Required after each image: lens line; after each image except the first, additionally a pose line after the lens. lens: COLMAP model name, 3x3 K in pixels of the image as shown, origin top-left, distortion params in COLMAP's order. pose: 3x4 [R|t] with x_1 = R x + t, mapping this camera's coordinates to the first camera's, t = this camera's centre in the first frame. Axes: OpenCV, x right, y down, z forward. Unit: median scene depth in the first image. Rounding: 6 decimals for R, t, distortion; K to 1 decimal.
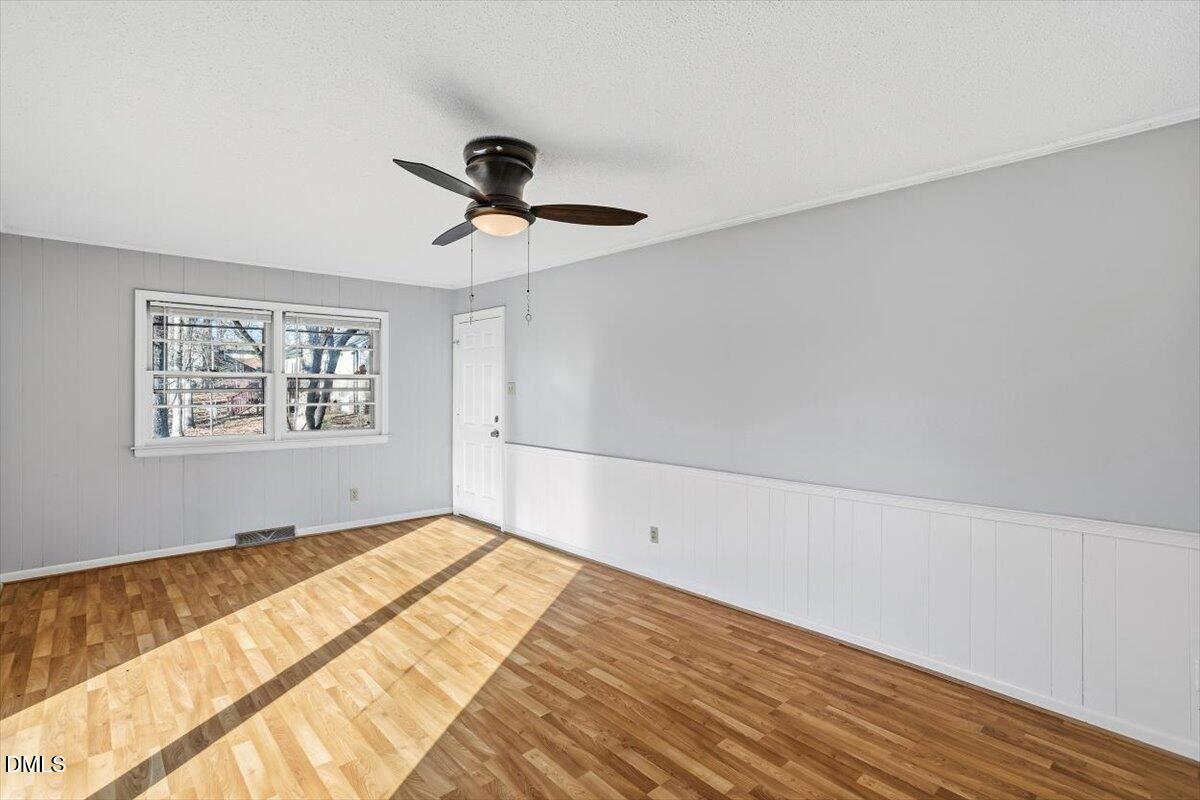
lens RADIAL K [[580.0, 0, 600.3], [0, 580.0, 386.1], [0, 0, 1]] dist [-0.043939, 0.024164]
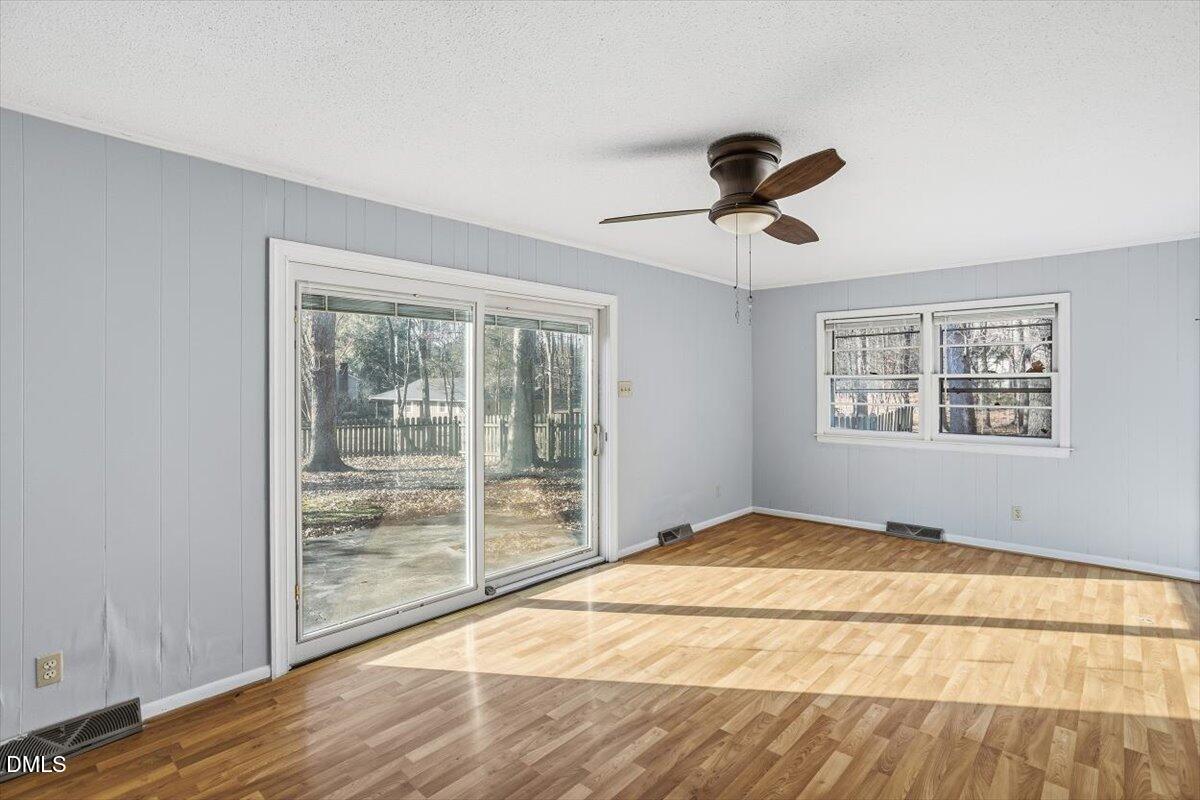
lens RADIAL K [[580.0, 0, 600.3], [0, 580.0, 386.1], [0, 0, 1]] dist [-0.043939, 0.024164]
pose [[0.091670, -0.005820, -0.995772, 0.599869], [0.004808, 0.999974, -0.005402, 0.001924], [0.995778, -0.004292, 0.091696, 0.507714]]
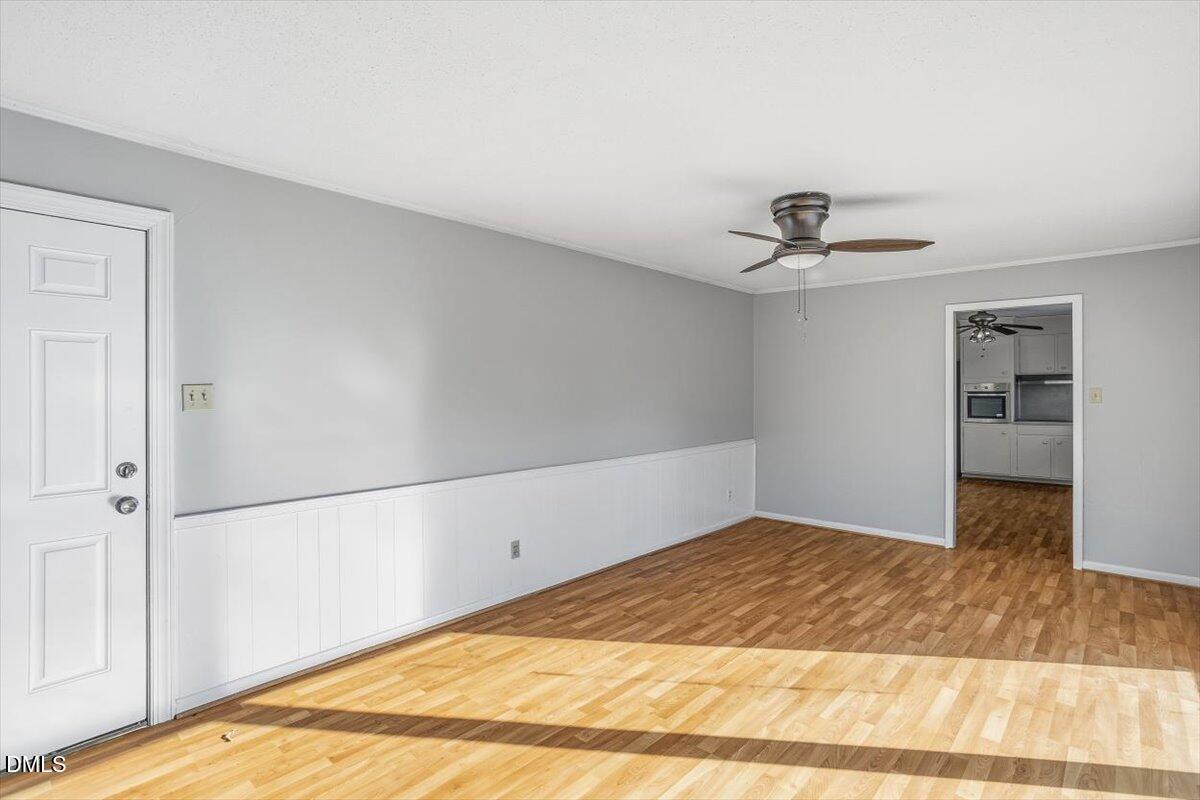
lens RADIAL K [[580.0, 0, 600.3], [0, 580.0, 386.1], [0, 0, 1]] dist [-0.043939, 0.024164]
pose [[-0.084111, -0.001538, 0.996455, -1.044417], [-0.002263, 0.999997, 0.001353, -0.008900], [-0.996454, -0.002141, -0.084114, 1.170084]]
